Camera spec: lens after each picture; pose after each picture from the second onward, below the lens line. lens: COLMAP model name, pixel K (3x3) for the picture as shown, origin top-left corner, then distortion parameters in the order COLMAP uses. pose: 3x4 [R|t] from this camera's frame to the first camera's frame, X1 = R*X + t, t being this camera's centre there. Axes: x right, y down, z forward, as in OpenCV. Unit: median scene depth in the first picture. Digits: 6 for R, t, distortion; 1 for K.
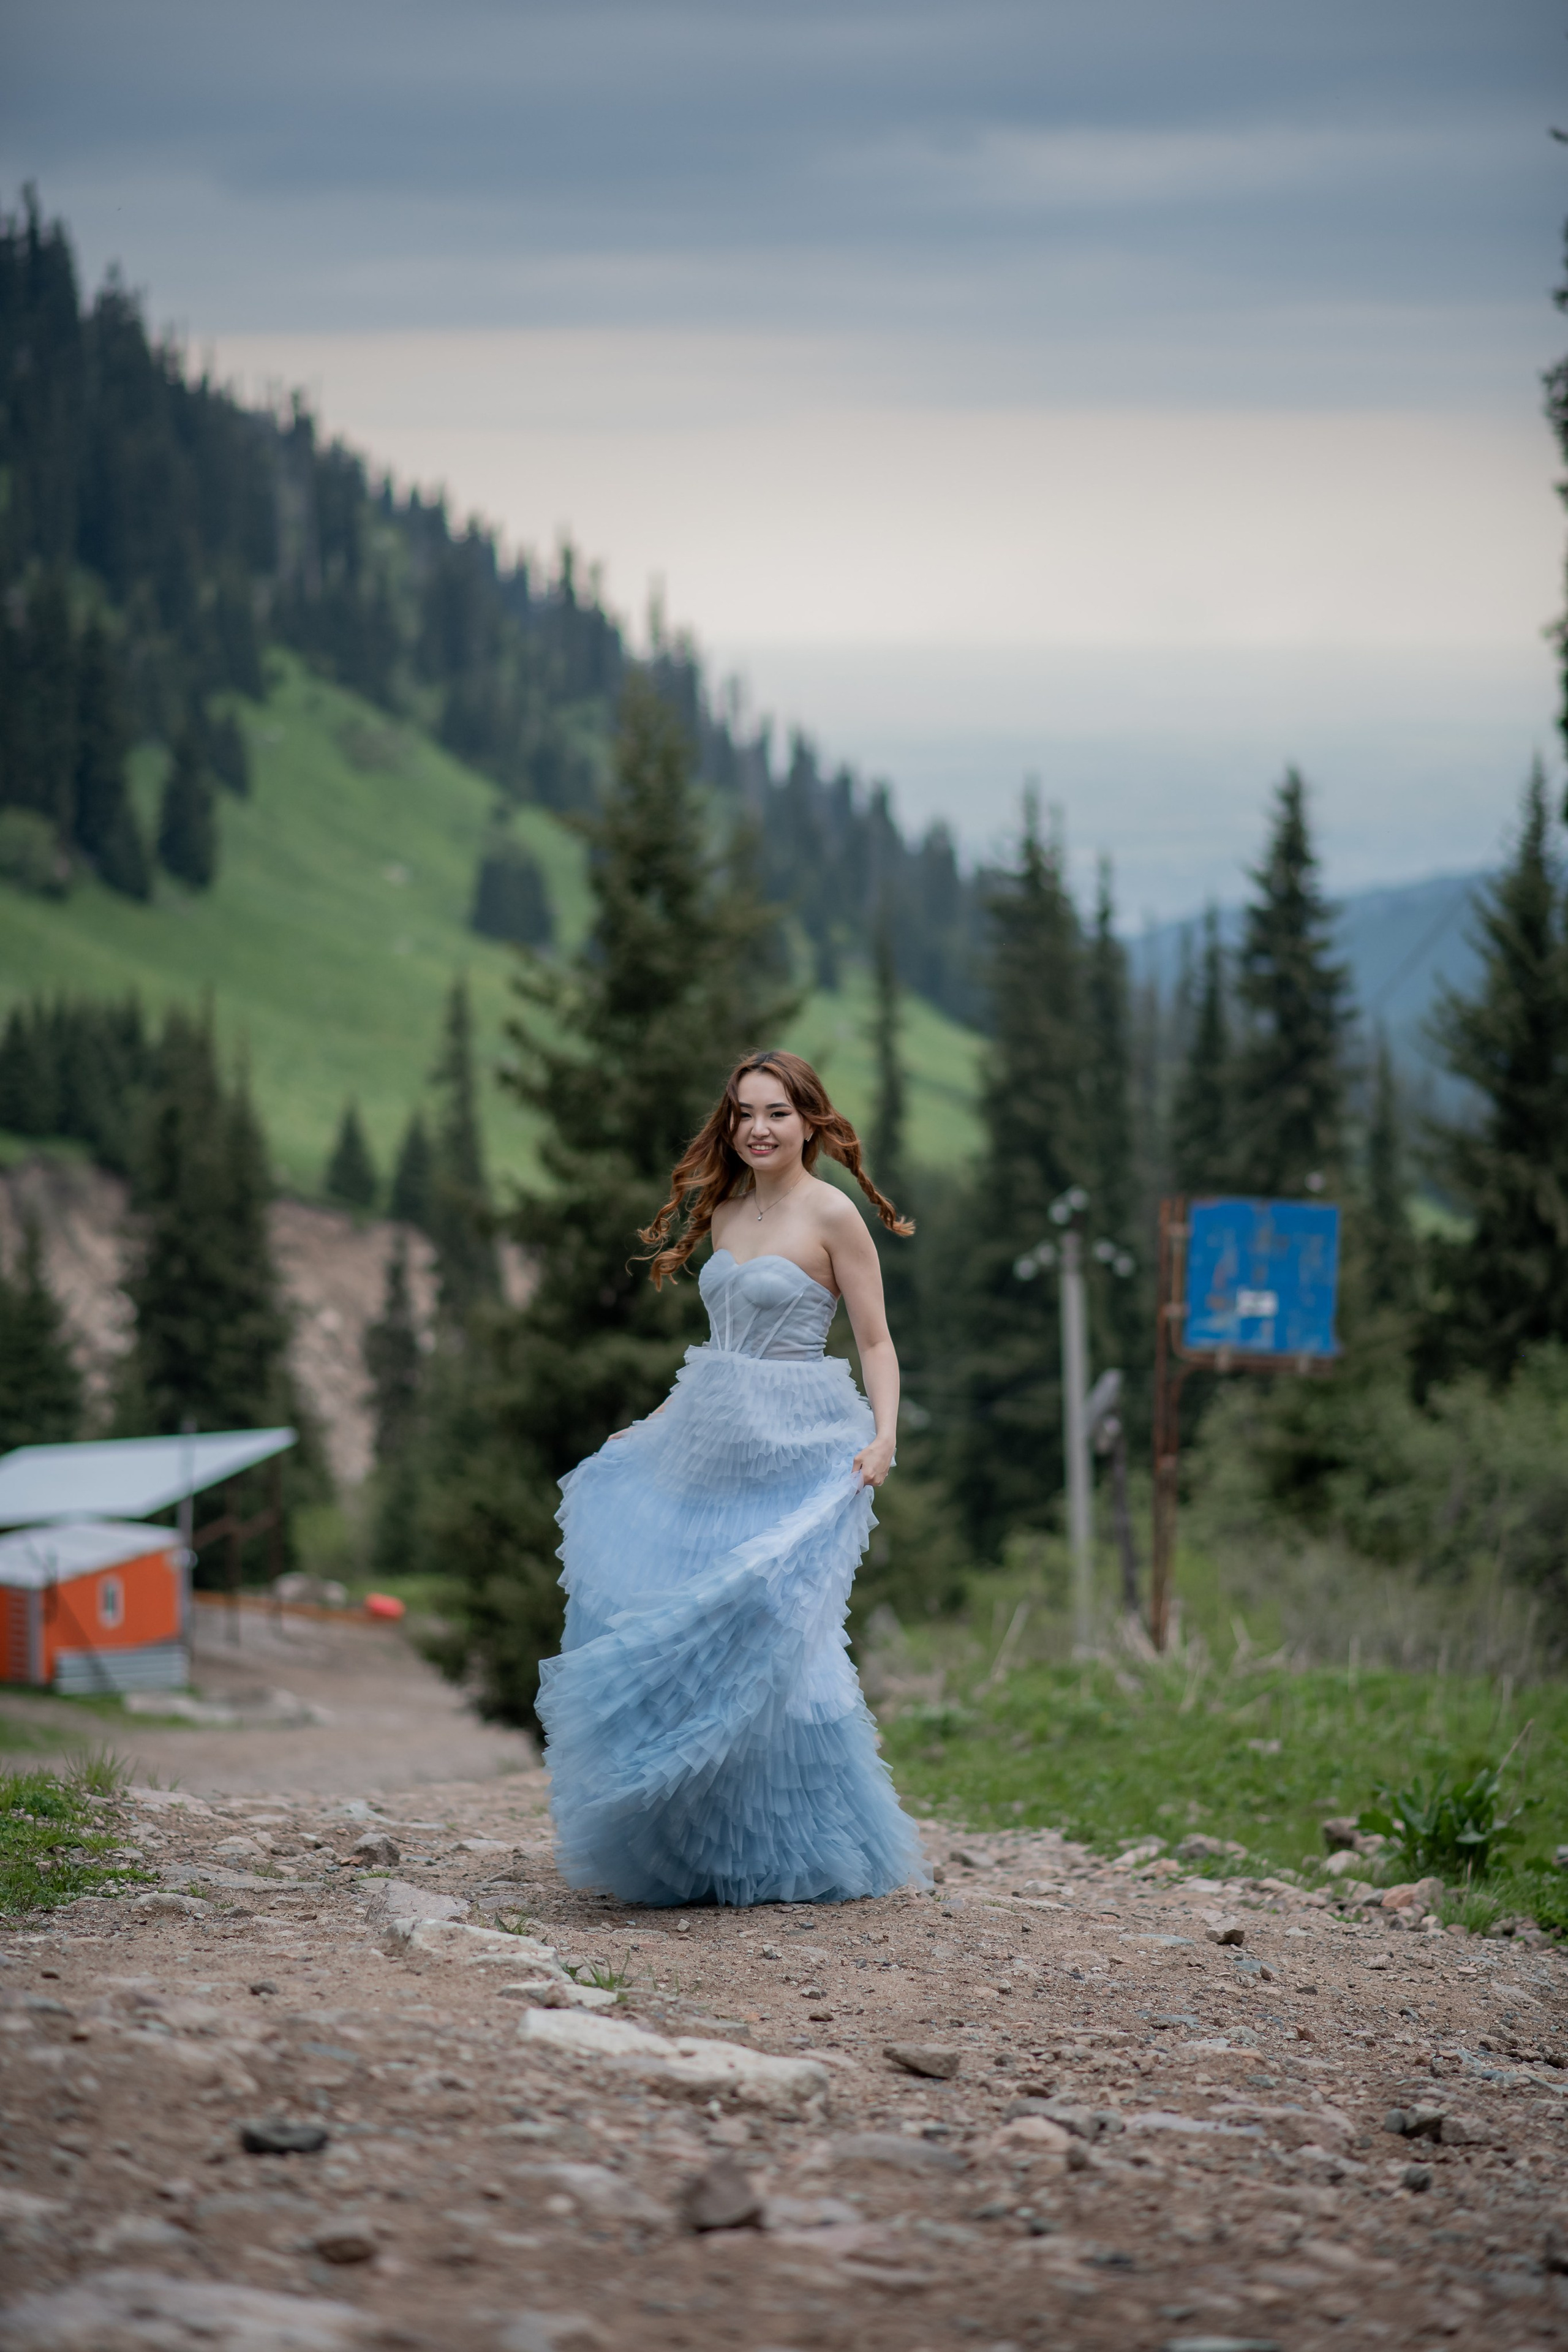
lens RADIAL K [[5545.2, 0, 776.0], [0, 5545.2, 1172.3], [0, 0, 1]] dist [0.040381, 0.503138]
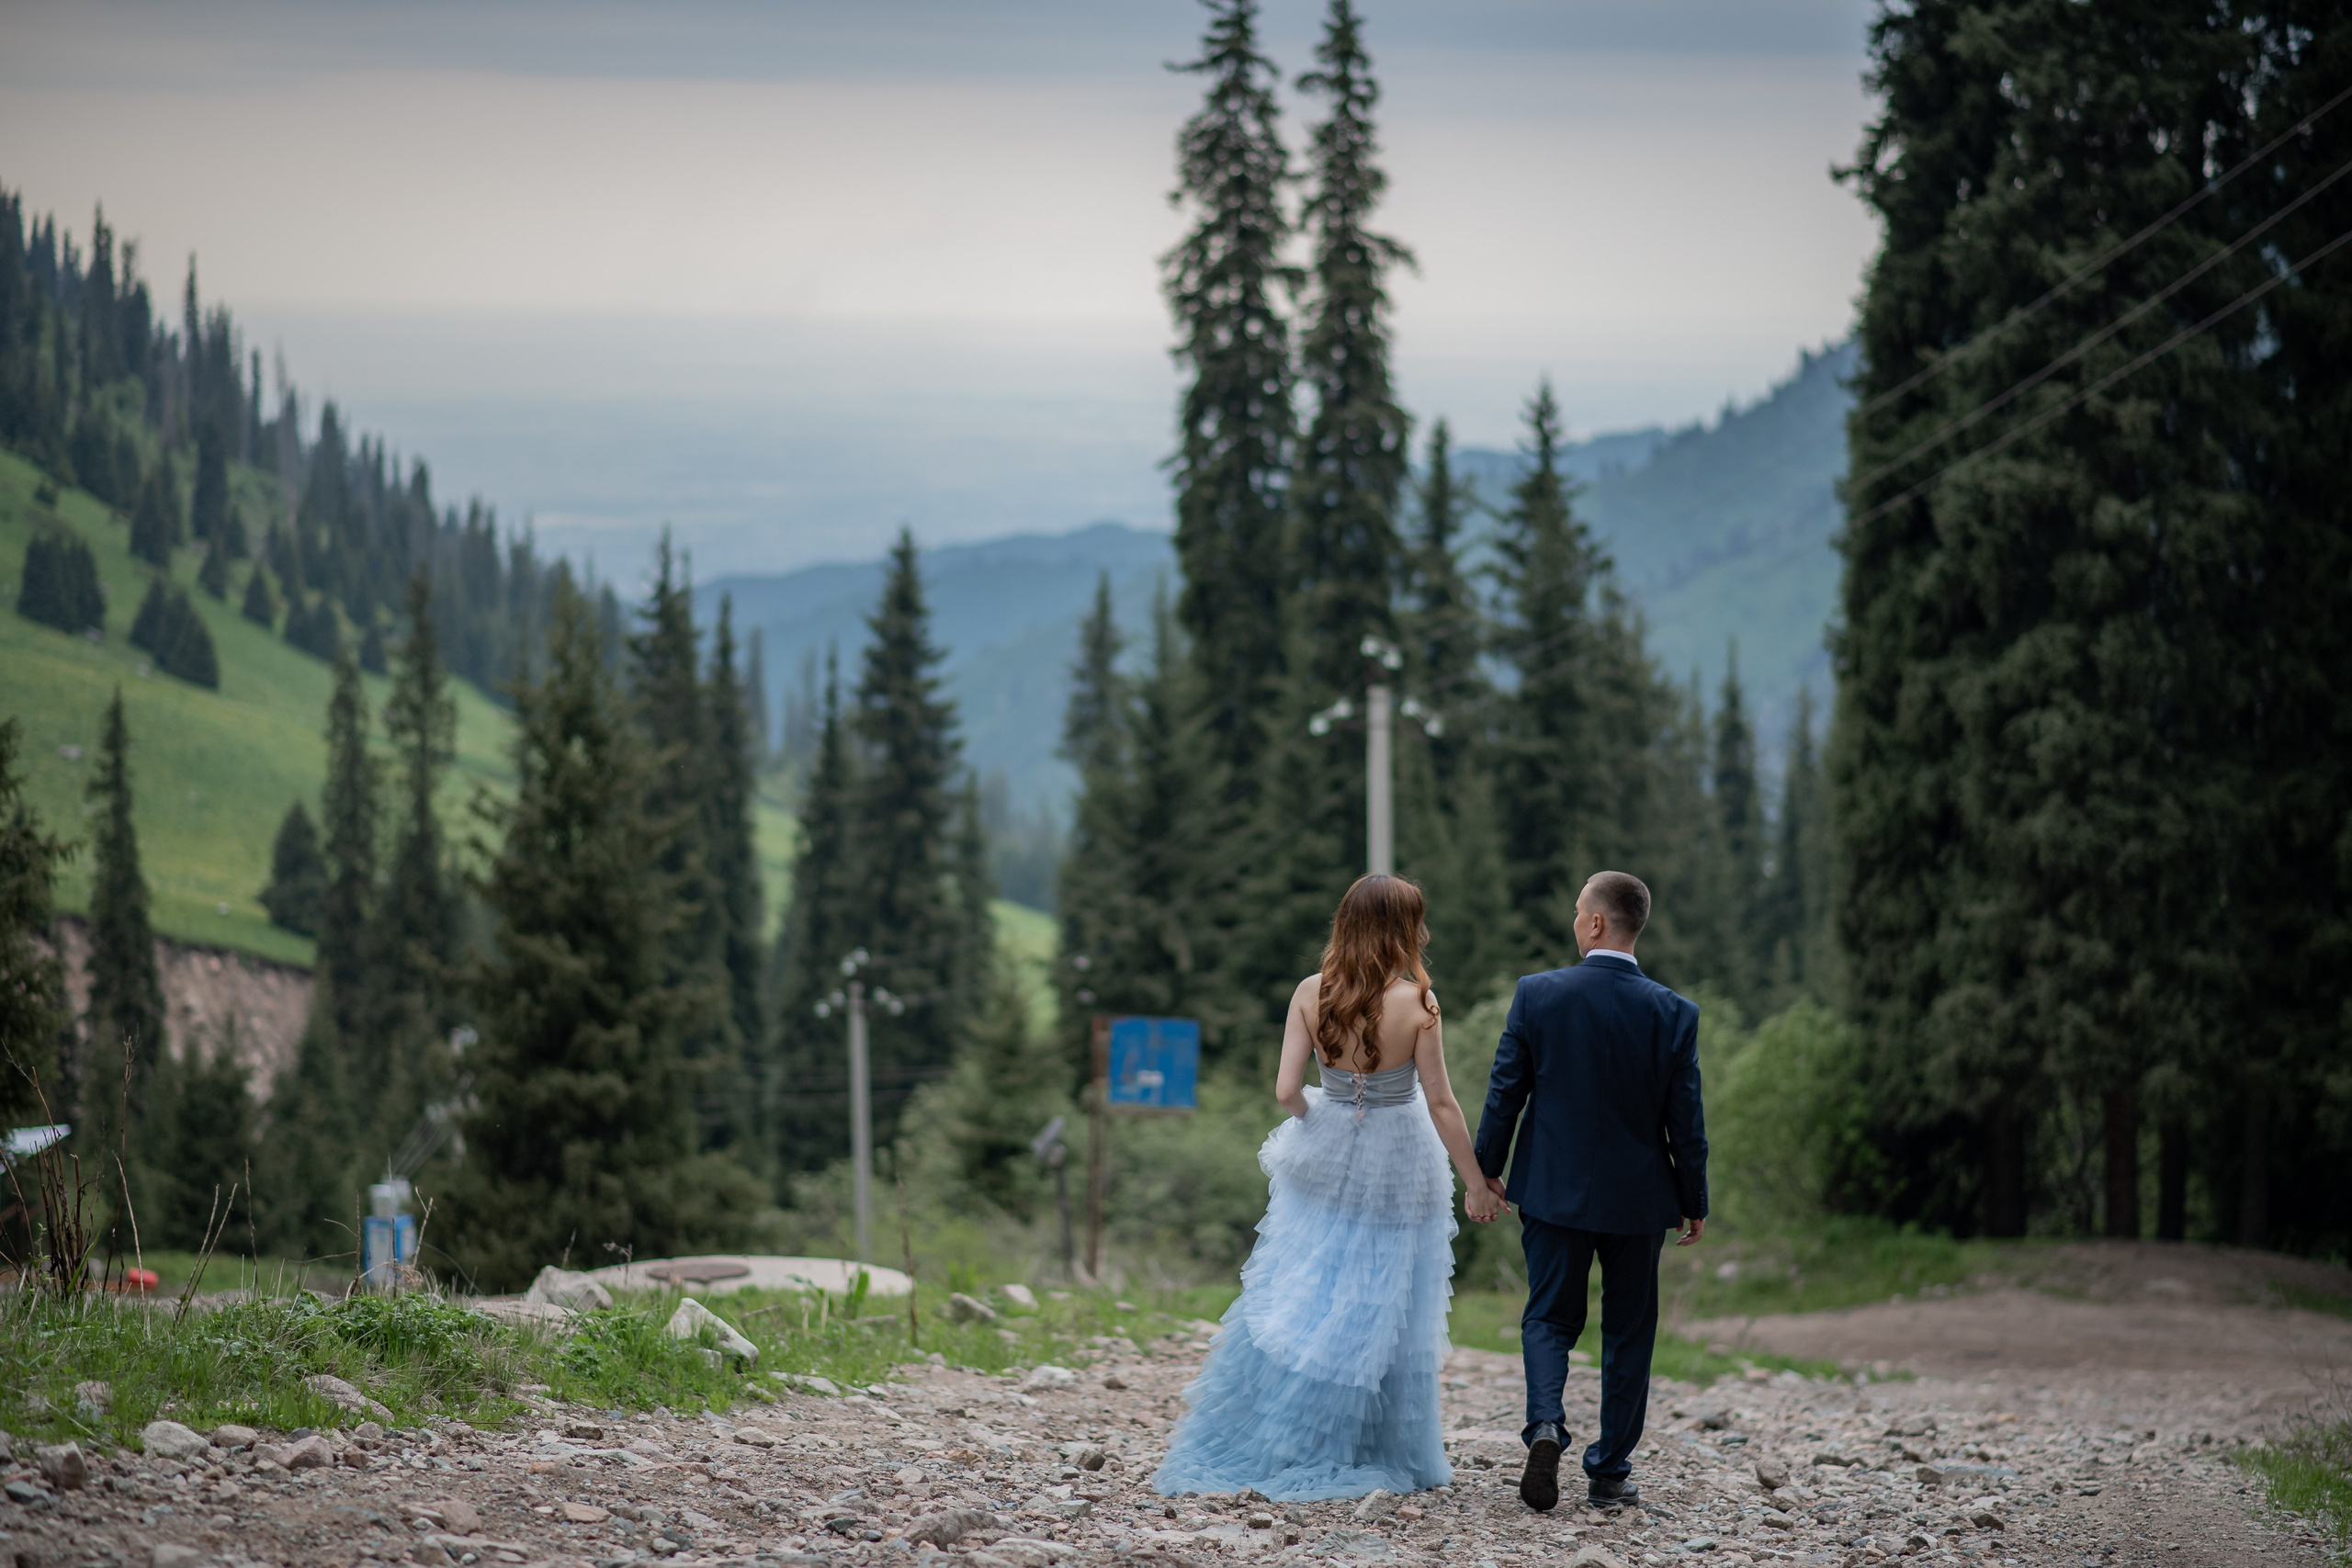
lens RADIAL K [[5544.7, 0, 1130.8], [0, 5544.7, 815.7], [0, 0, 1]] dist [0.040381, 0.503138]
pose [[0.988495, 0.000152, 0.151251, -0.050498], [0.000479, 0.999991, -0.004133, -0.014344], [-0.151250, 0.004158, 0.988487, -0.196409]]
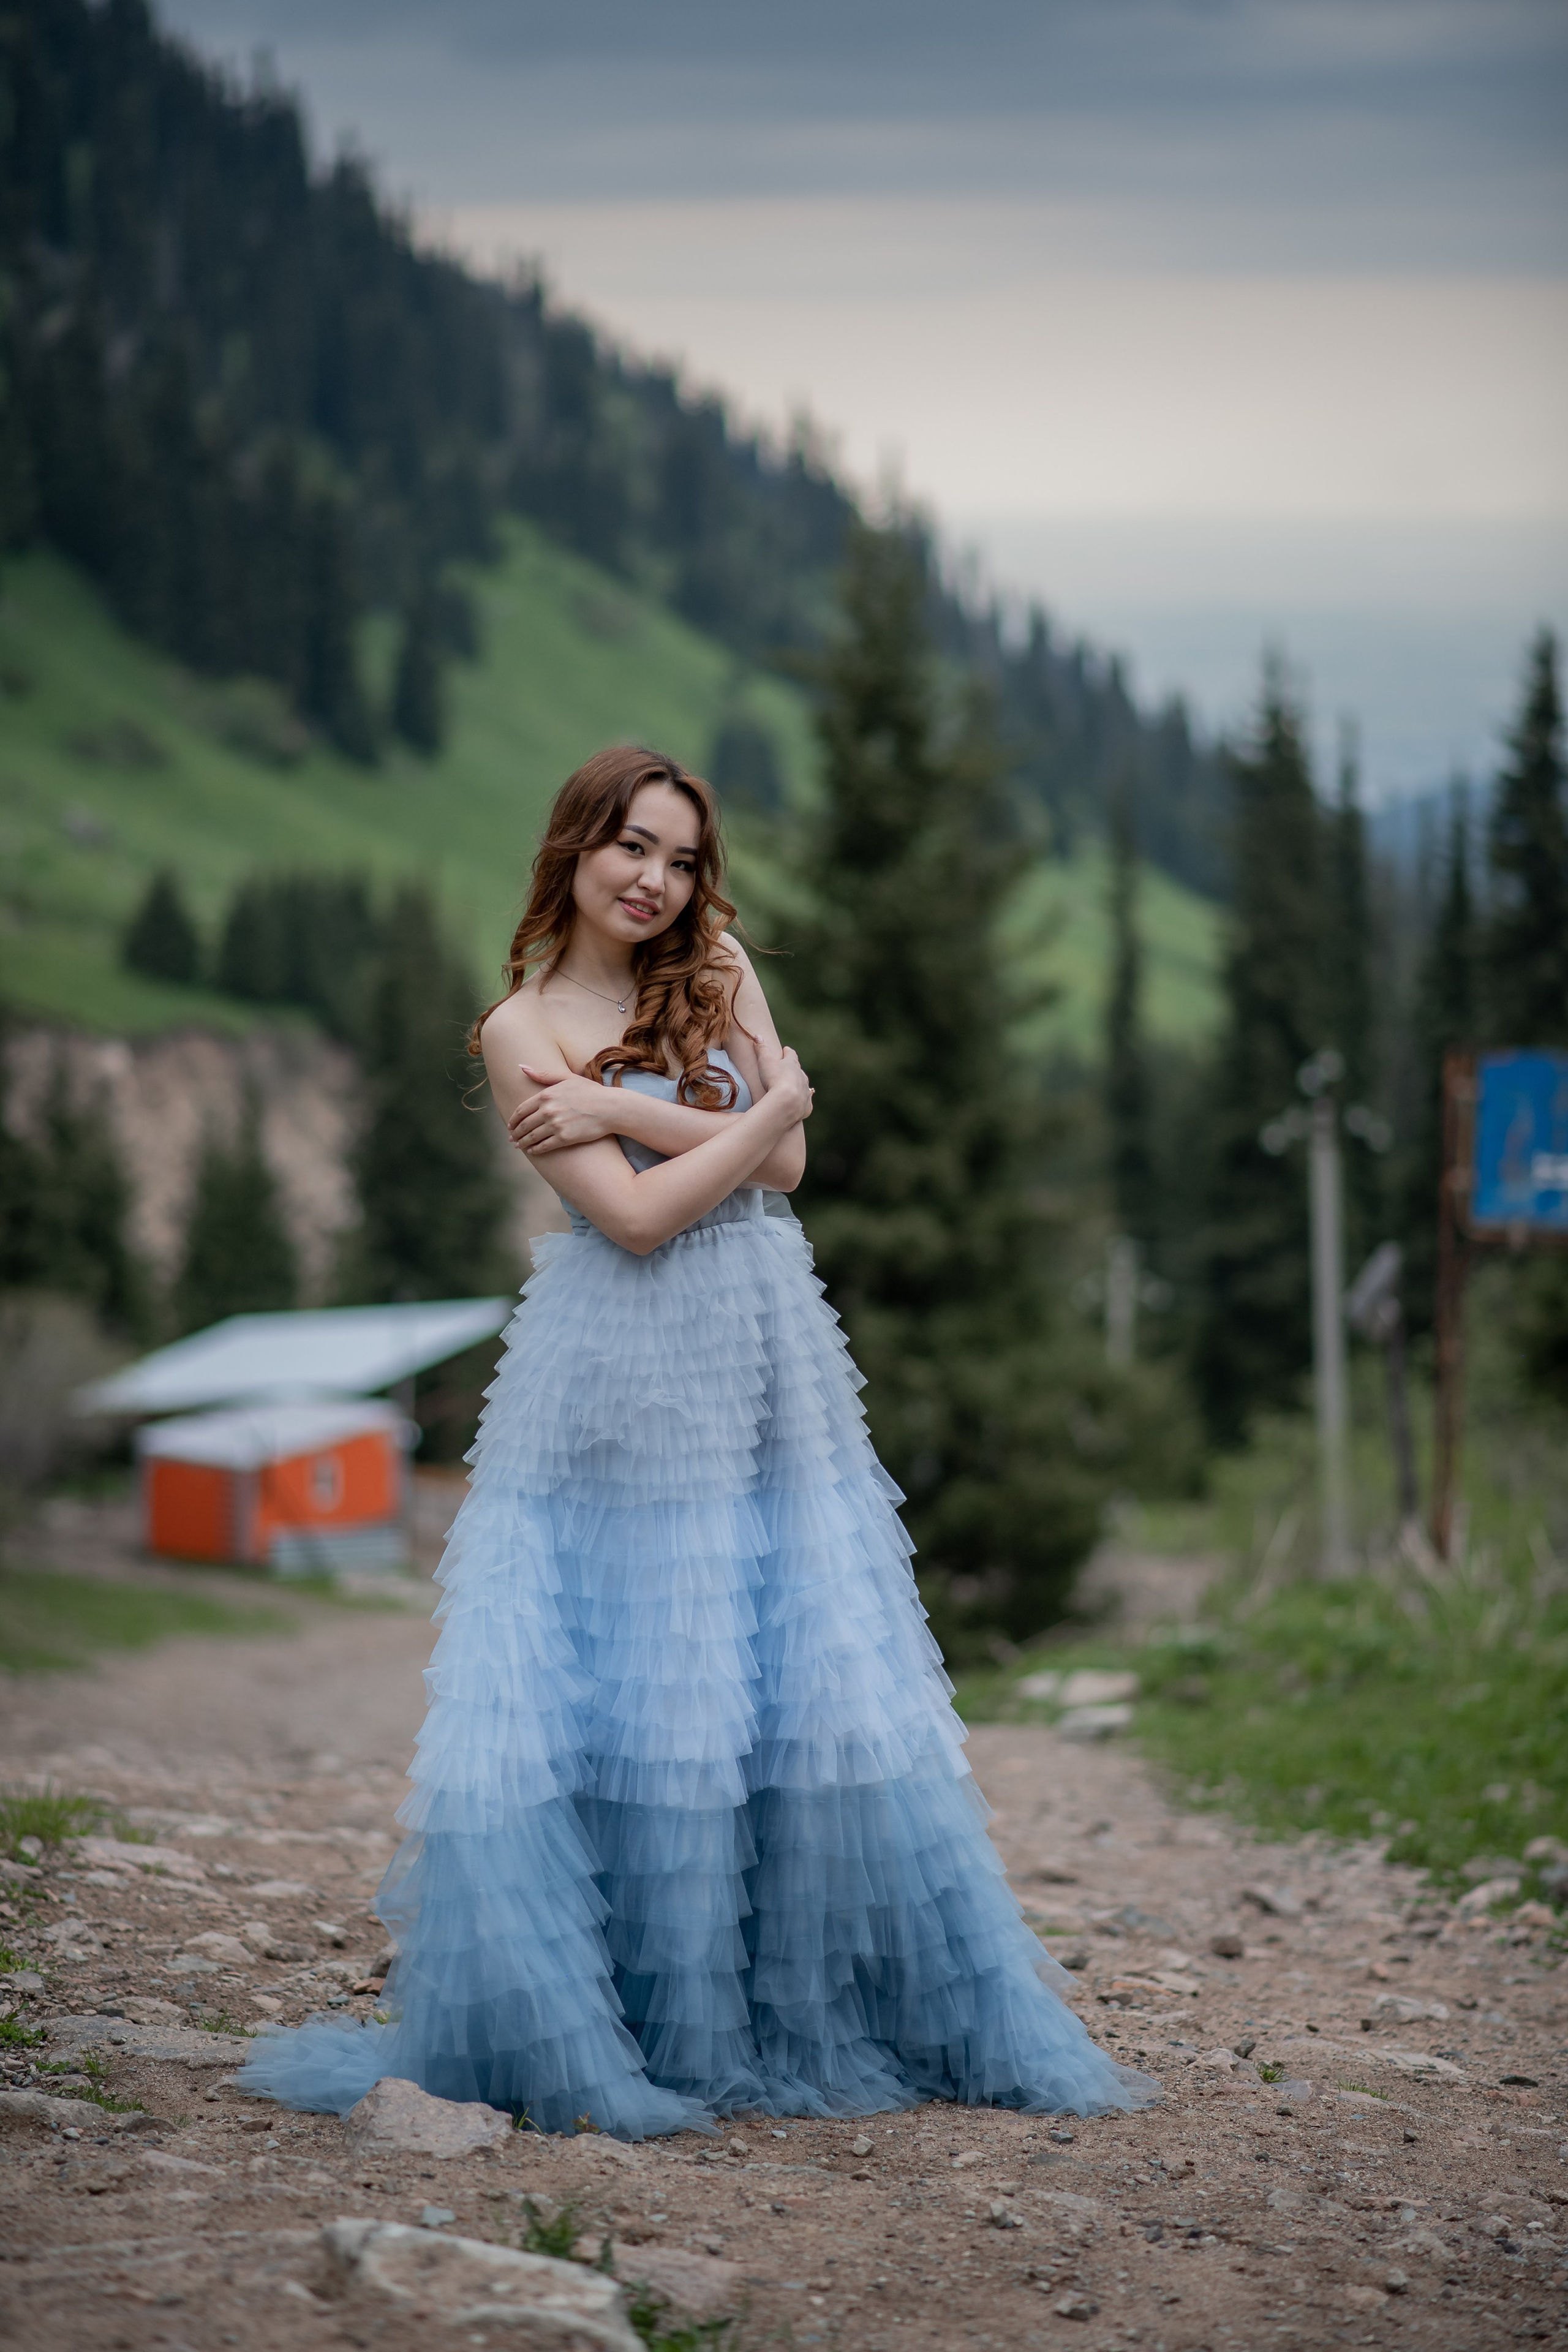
lens RADIAL K [[5541.9, 0, 771.8], [0, 5541.9, 1169.5], [0, 0, 1]] dist [0.041443, 0.435555]
pose [[0.999077, 0.003137, -0.042833, -0.000050], [-0.002187, 0.999751, 0.022195, 0.001128], [0.042892, -0.022080, 0.998836, 0.032370]]
